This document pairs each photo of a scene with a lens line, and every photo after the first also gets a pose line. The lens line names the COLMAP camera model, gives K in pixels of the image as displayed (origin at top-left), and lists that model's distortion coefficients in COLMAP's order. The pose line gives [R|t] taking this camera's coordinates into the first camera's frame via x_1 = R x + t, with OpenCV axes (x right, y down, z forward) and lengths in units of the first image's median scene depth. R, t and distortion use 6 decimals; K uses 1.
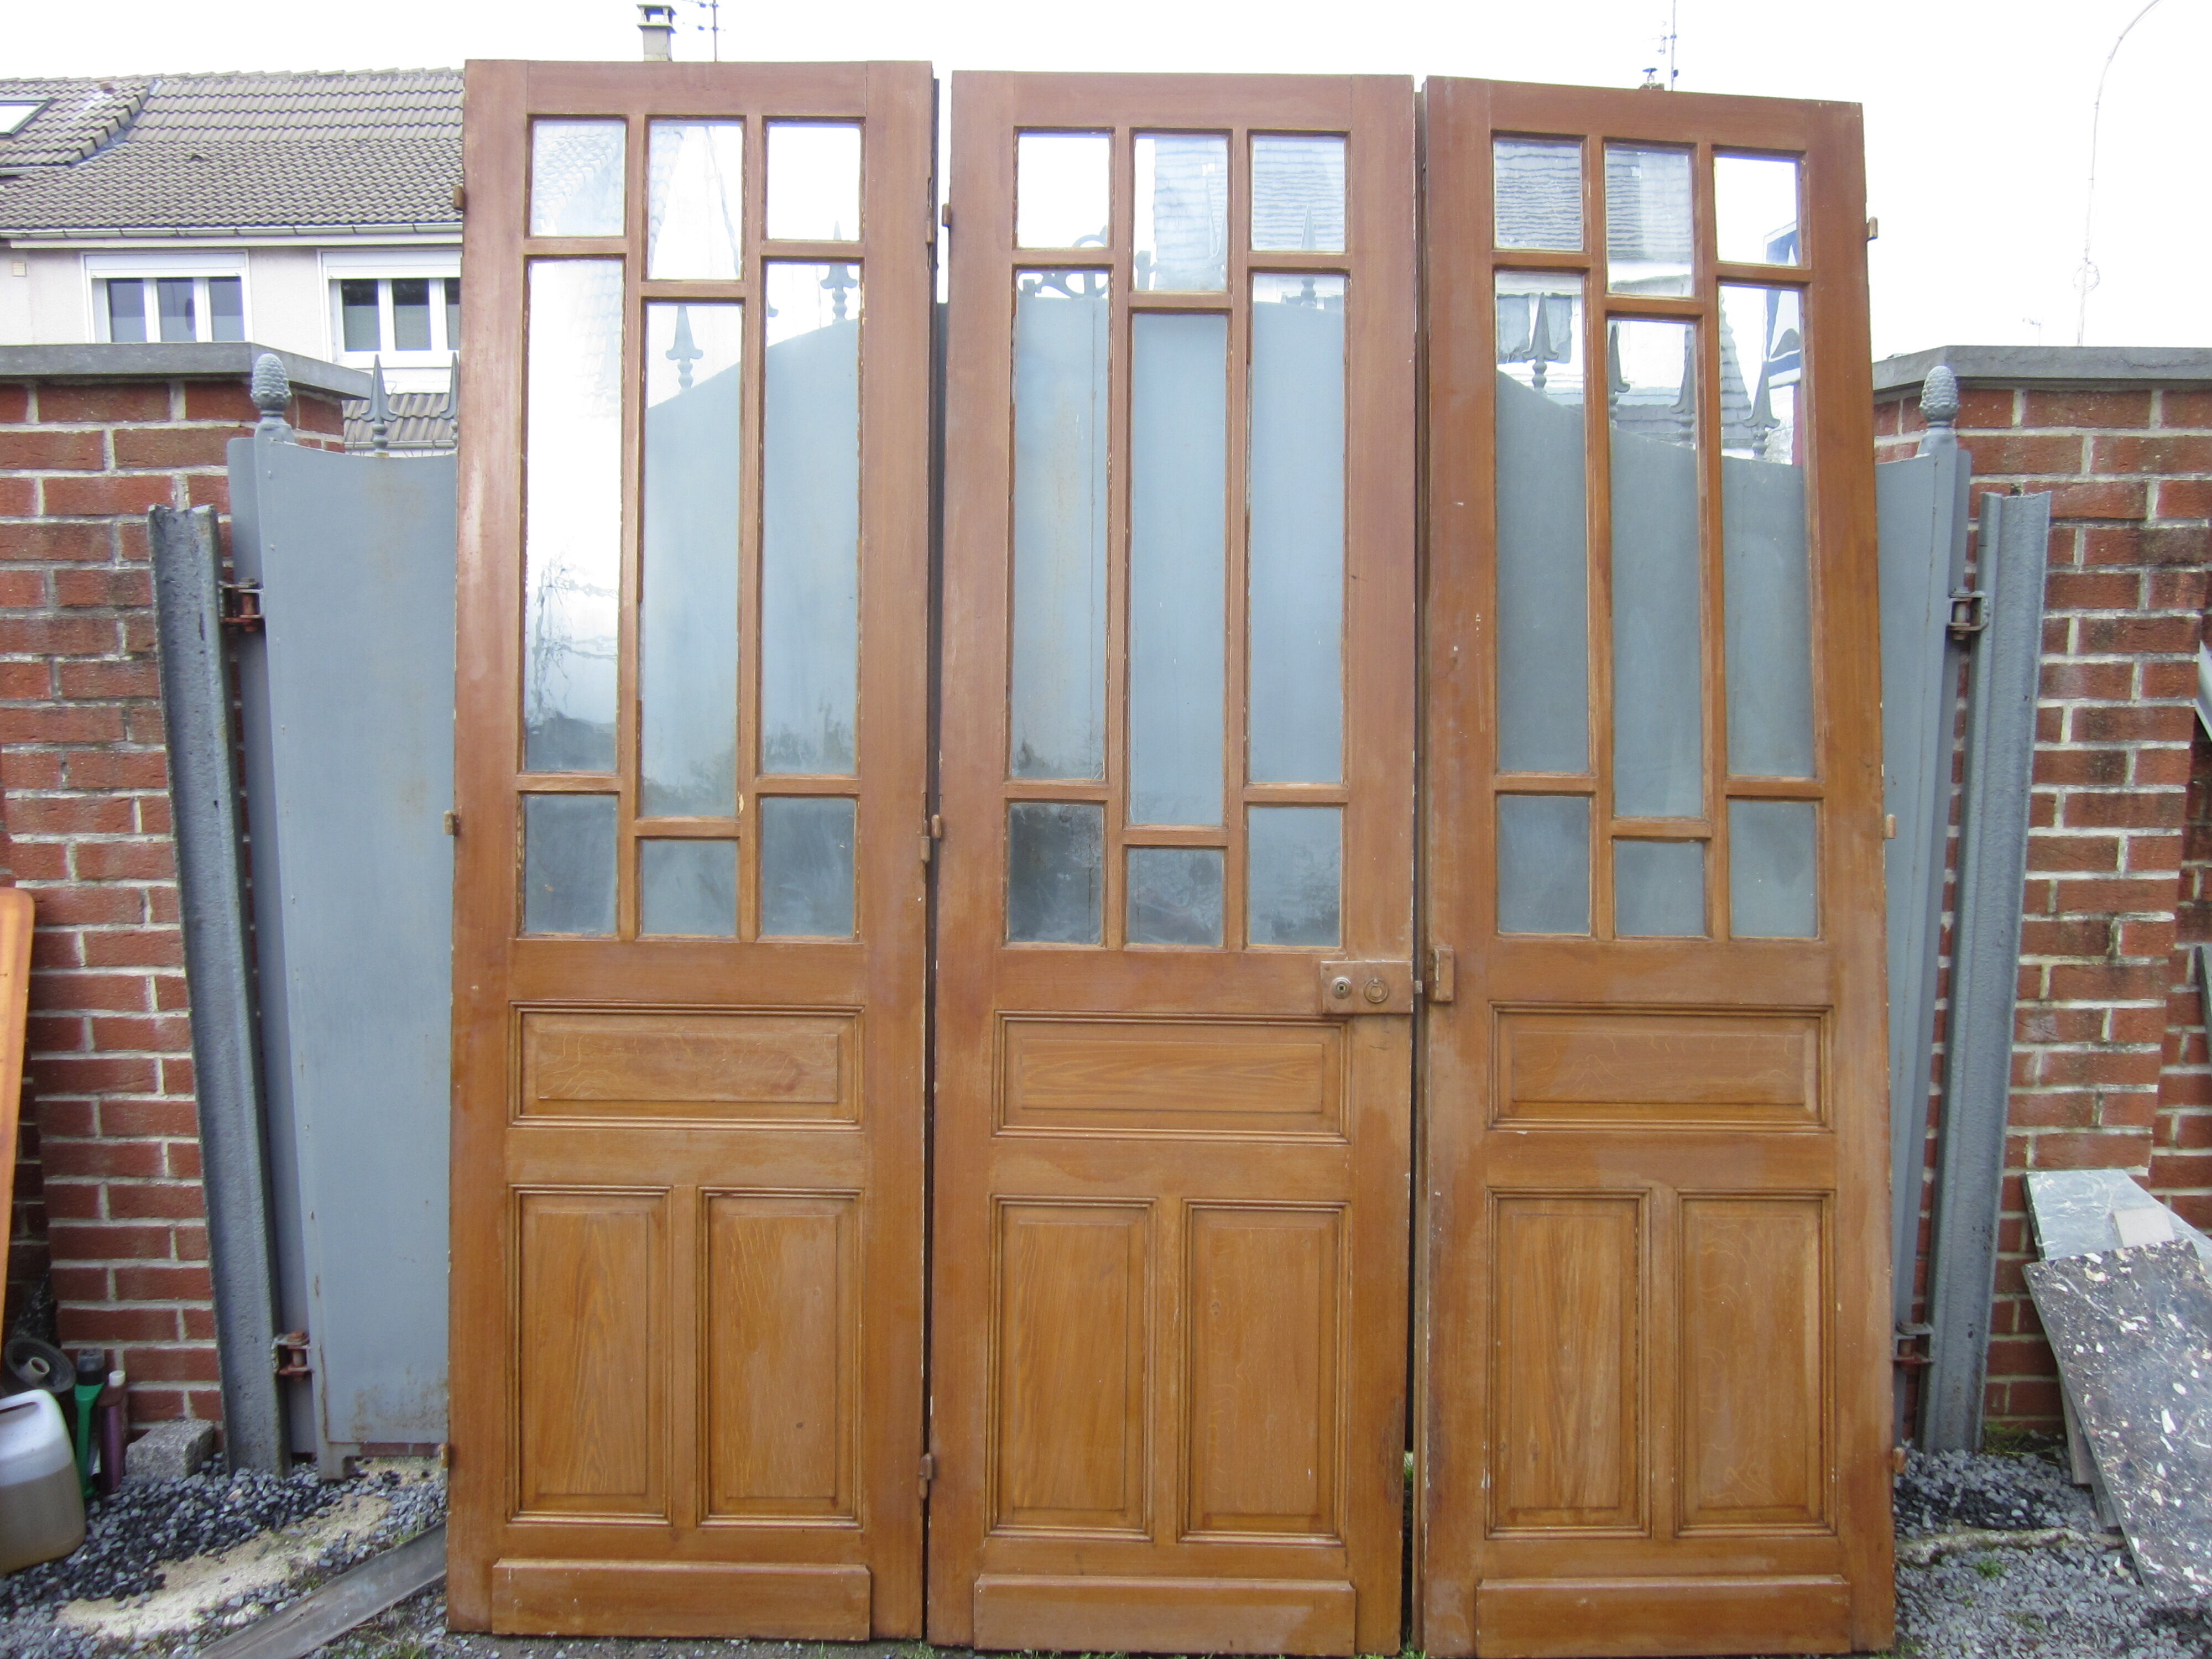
lens RADIAL K [[1834.7, 0, 1110.2], [0, 1834.7, 825.2], [0, 0, 1]] dist [-0.048954, 0.021688]
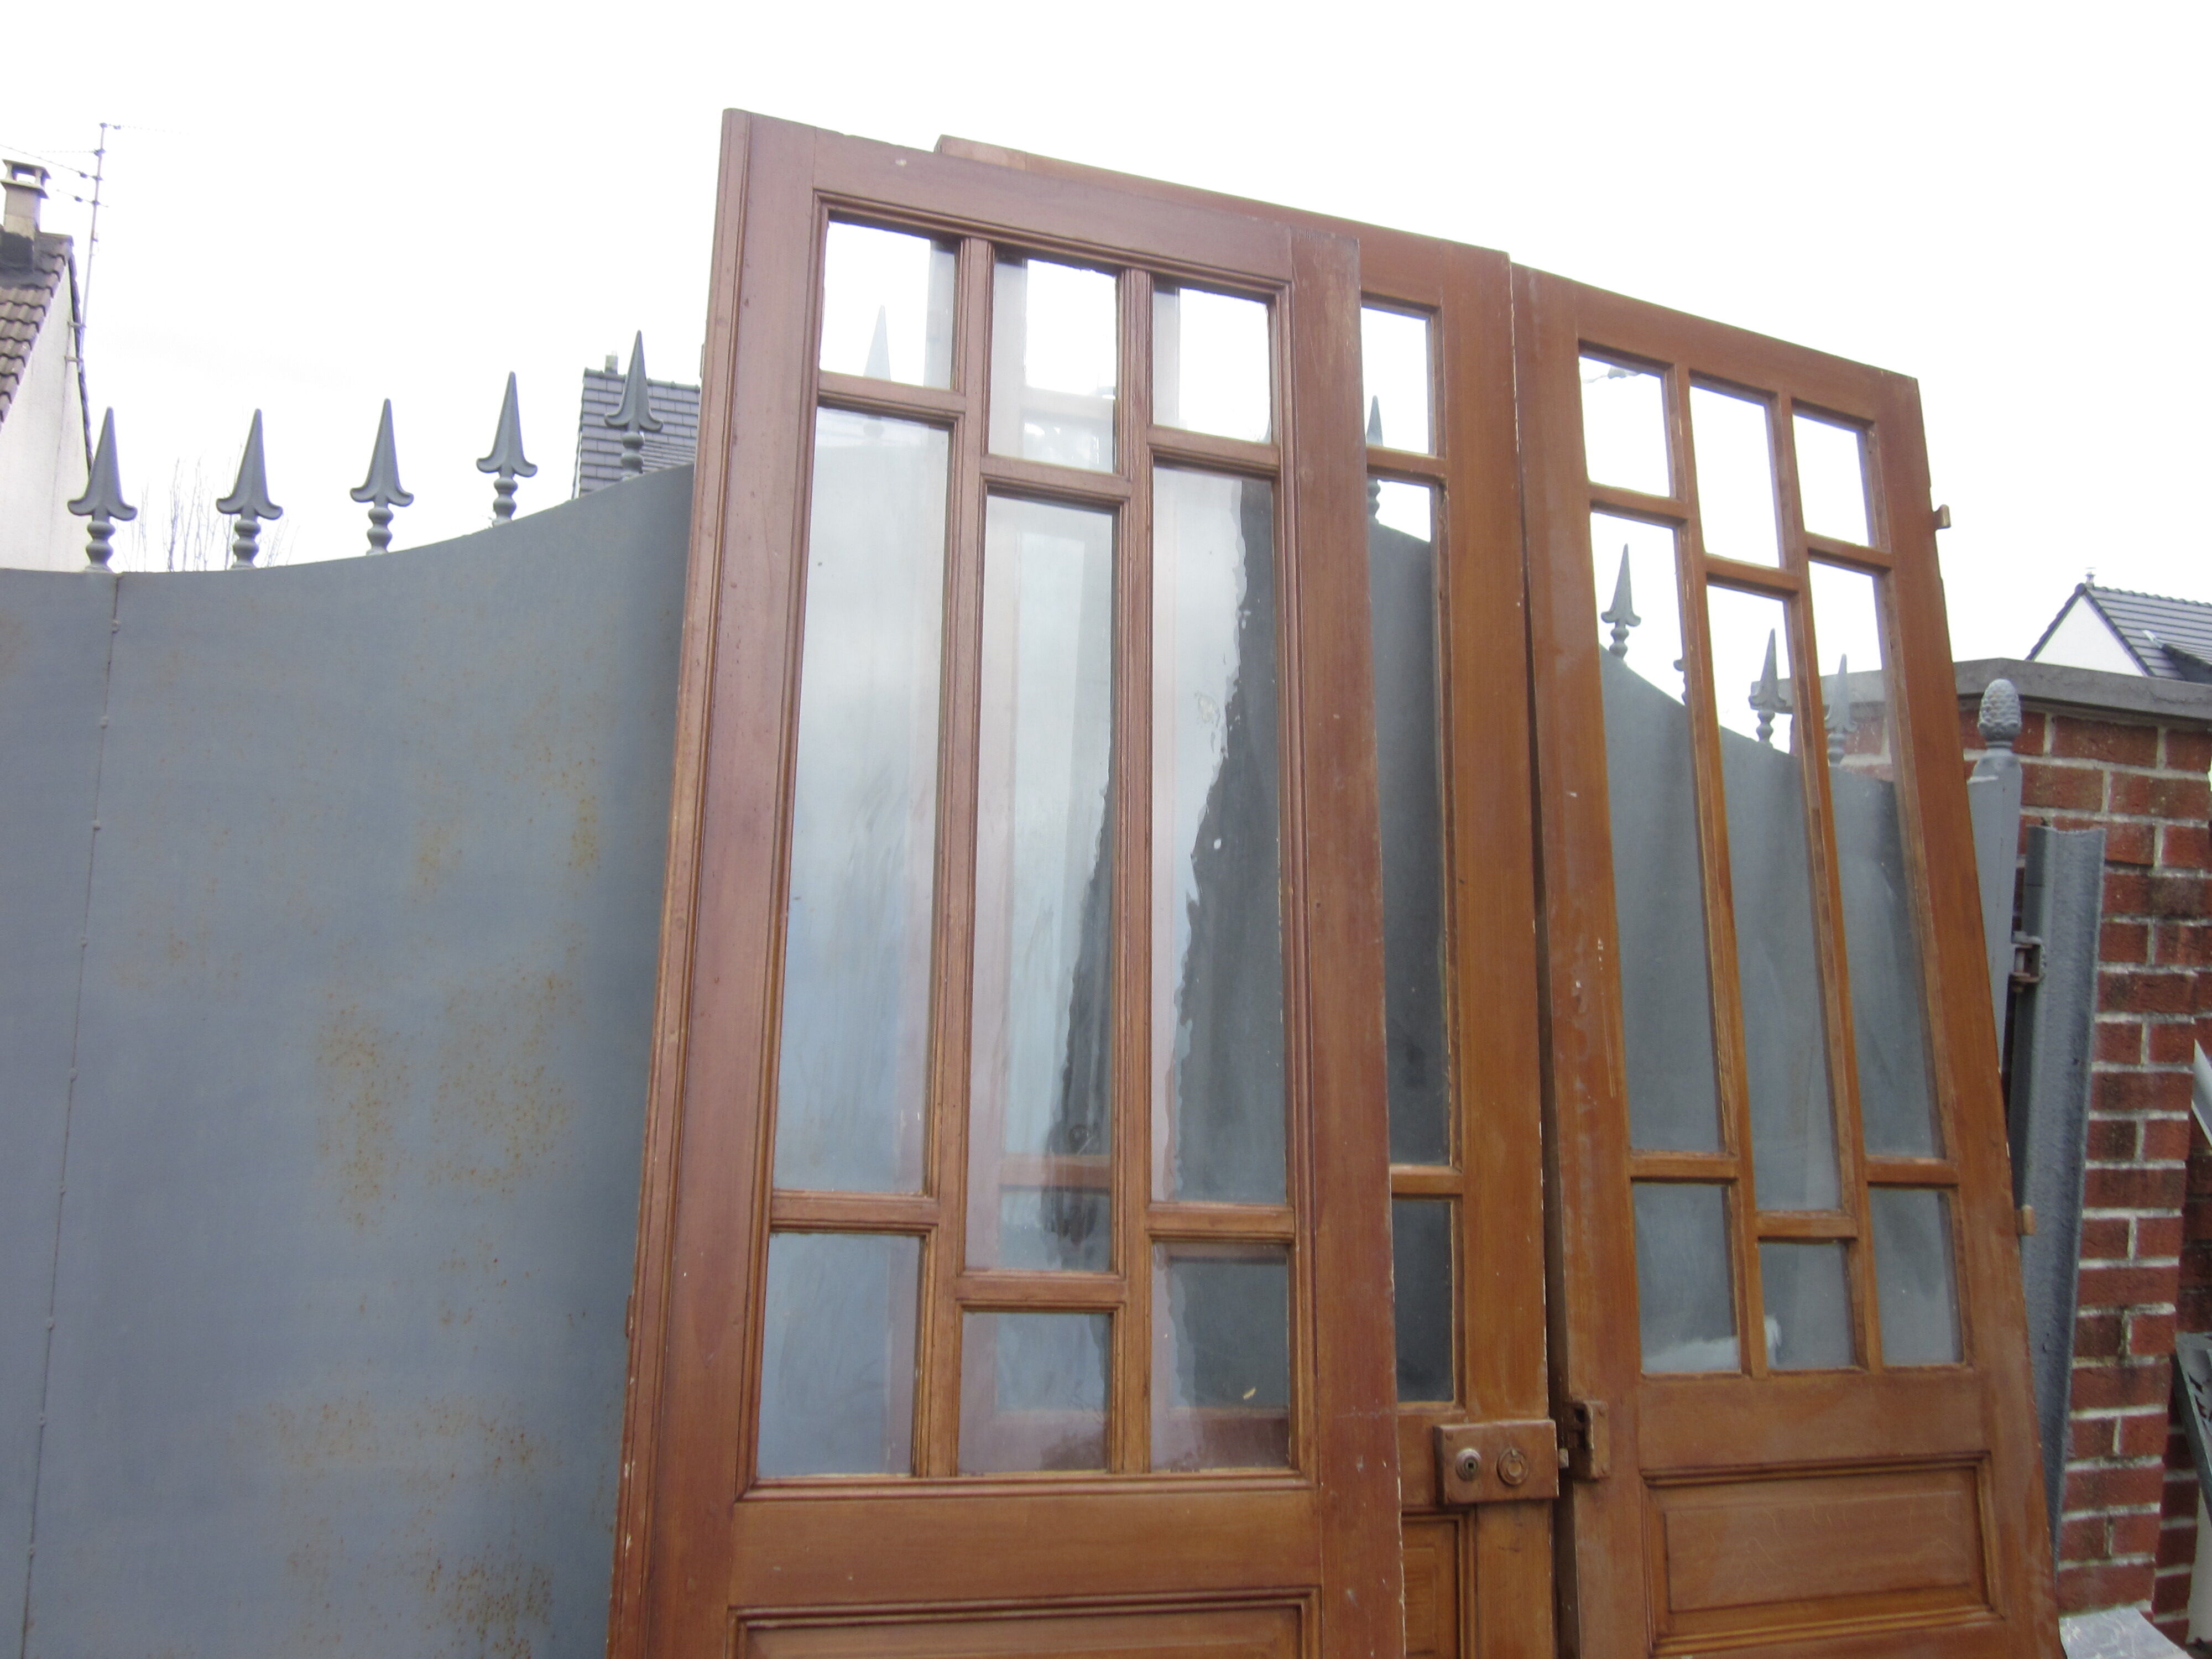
lens RADIAL K [[1834.7, 0, 1127.7], [0, 1834.7, 822.5], [0, 0, 1]] dist [-0.048954, 0.021688]
pose [[0.936752, 0.073245, 0.342244, -0.246161], [-0.018698, 0.986933, -0.160040, -0.038485], [-0.349494, 0.143519, 0.925881, 0.362763]]
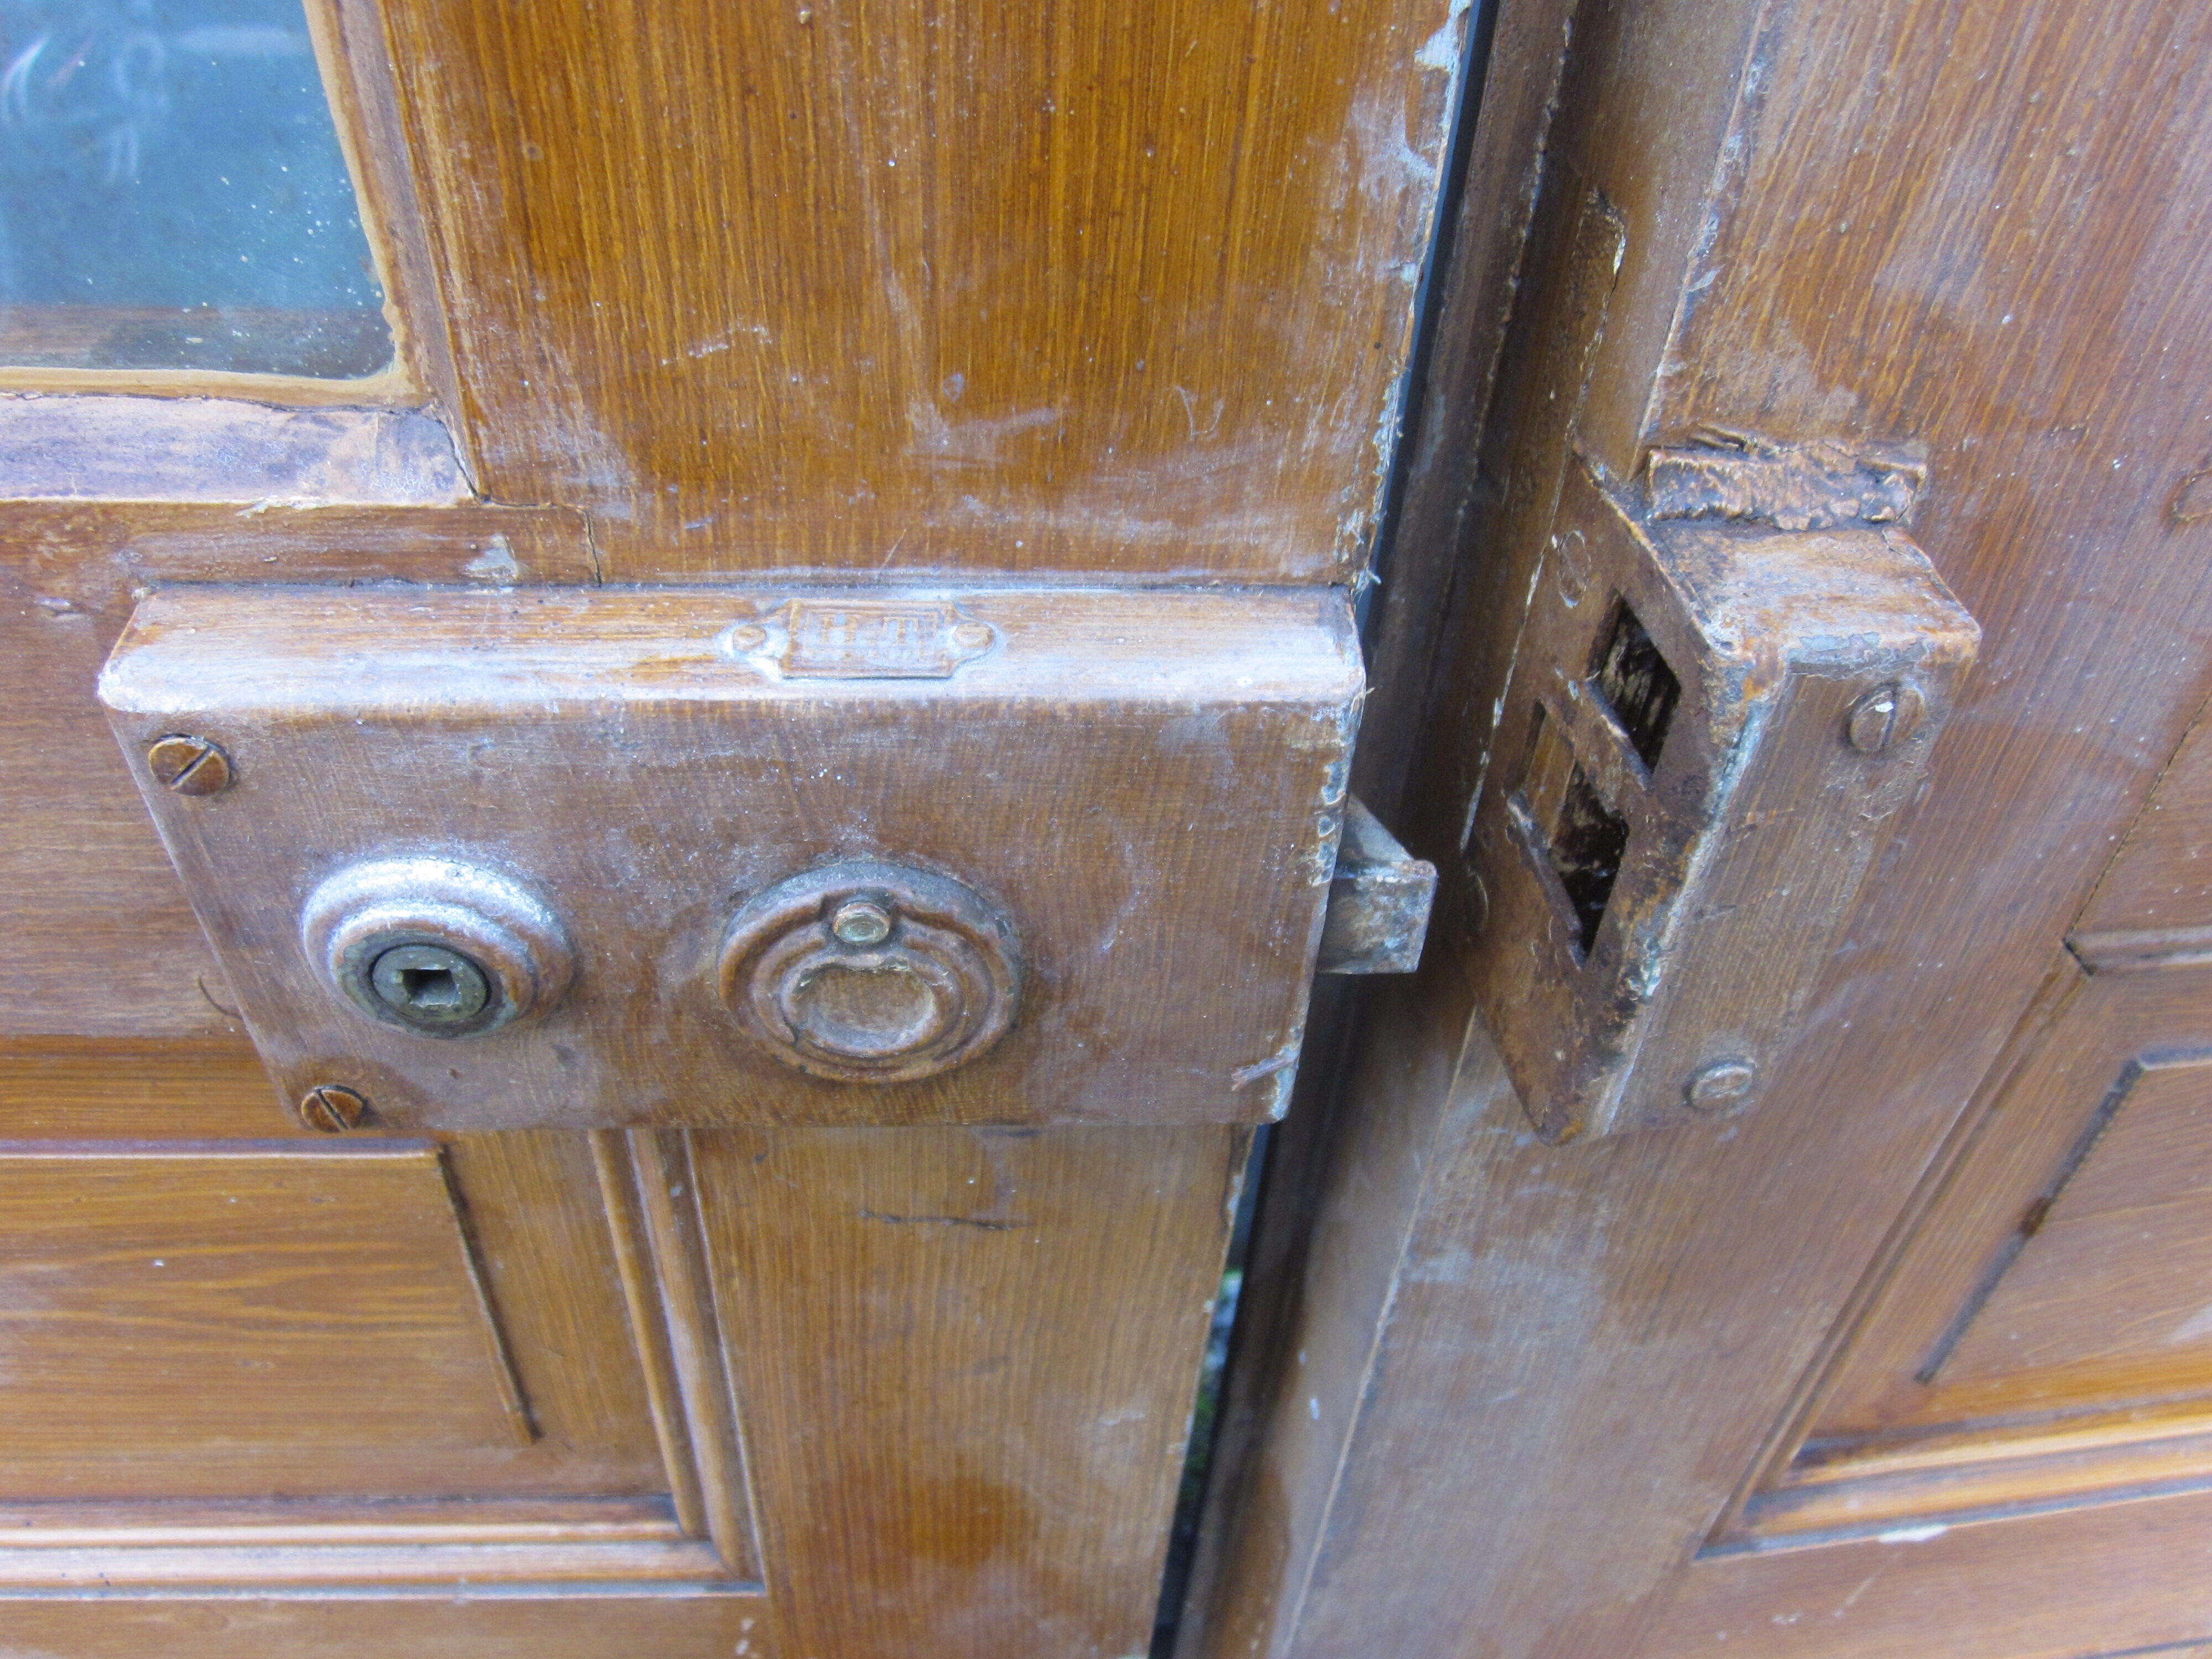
lens RADIAL K [[1834.7, 0, 1100.3], [0, 1834.7, 825.3], [0, 0, 1]] dist [-0.048954, 0.021688]
pose [[0.996606, -0.017964, 0.080338, 0.146192], [-0.046120, 0.686528, 0.725639, 0.024821], [-0.068189, -0.726881, 0.683370, 0.931134]]
